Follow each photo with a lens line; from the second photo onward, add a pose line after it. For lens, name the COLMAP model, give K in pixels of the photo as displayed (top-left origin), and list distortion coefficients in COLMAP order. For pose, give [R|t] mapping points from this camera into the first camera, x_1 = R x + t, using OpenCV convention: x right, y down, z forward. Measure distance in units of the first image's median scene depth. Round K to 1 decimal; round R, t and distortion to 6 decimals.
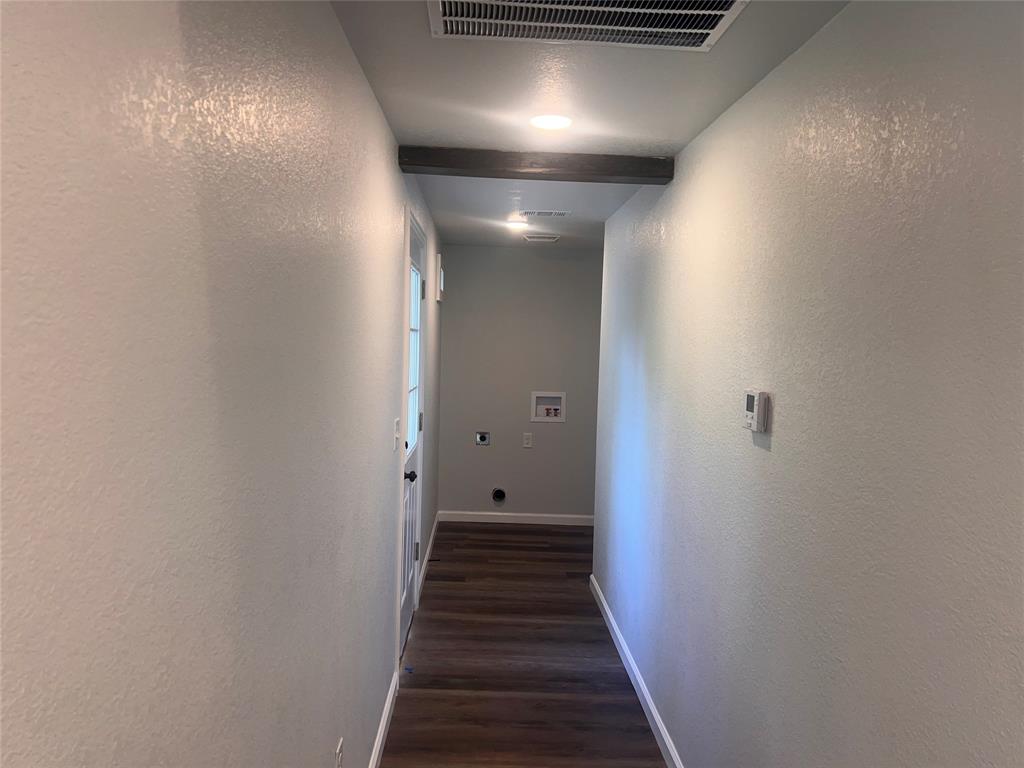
lens RADIAL K [[769.3, 0, 512.0], [0, 769.3, 384.0], [0, 0, 1]] dist [0.005440, -0.005147]
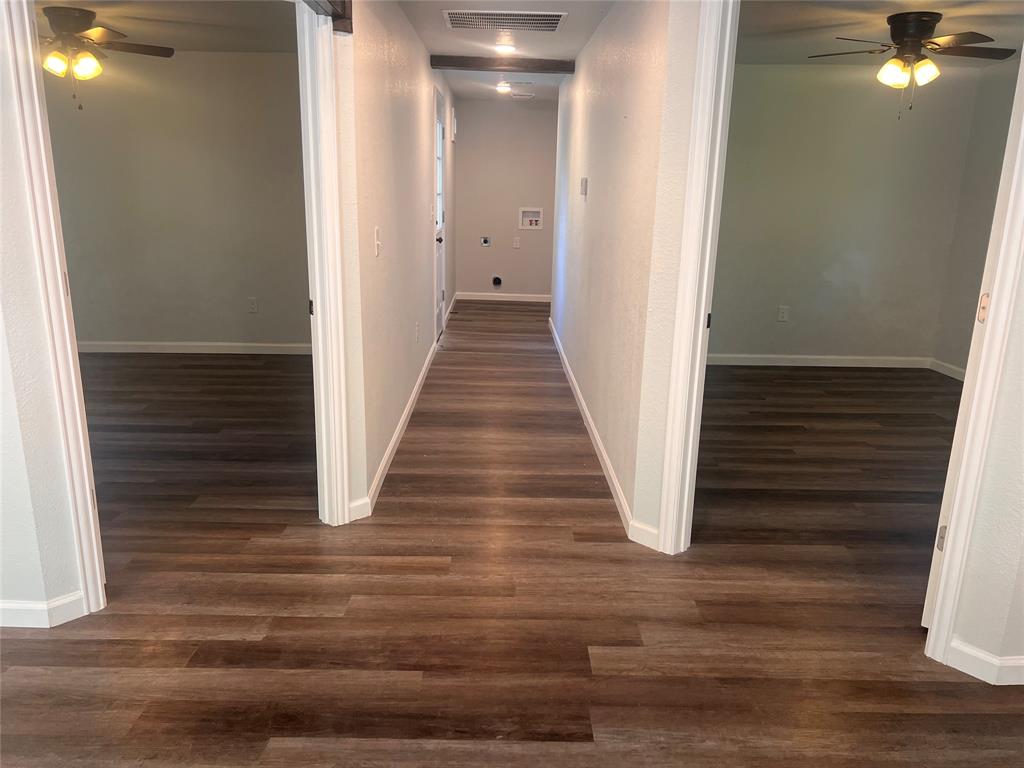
lens RADIAL K [[769.3, 0, 512.0], [0, 769.3, 384.0], [0, 0, 1]] dist [0.005440, -0.005147]
pose [[0.999734, -0.000226, -0.023075, 0.065318], [0.004598, 0.981858, 0.189560, 0.087473], [0.022614, -0.189615, 0.981598, -0.676795]]
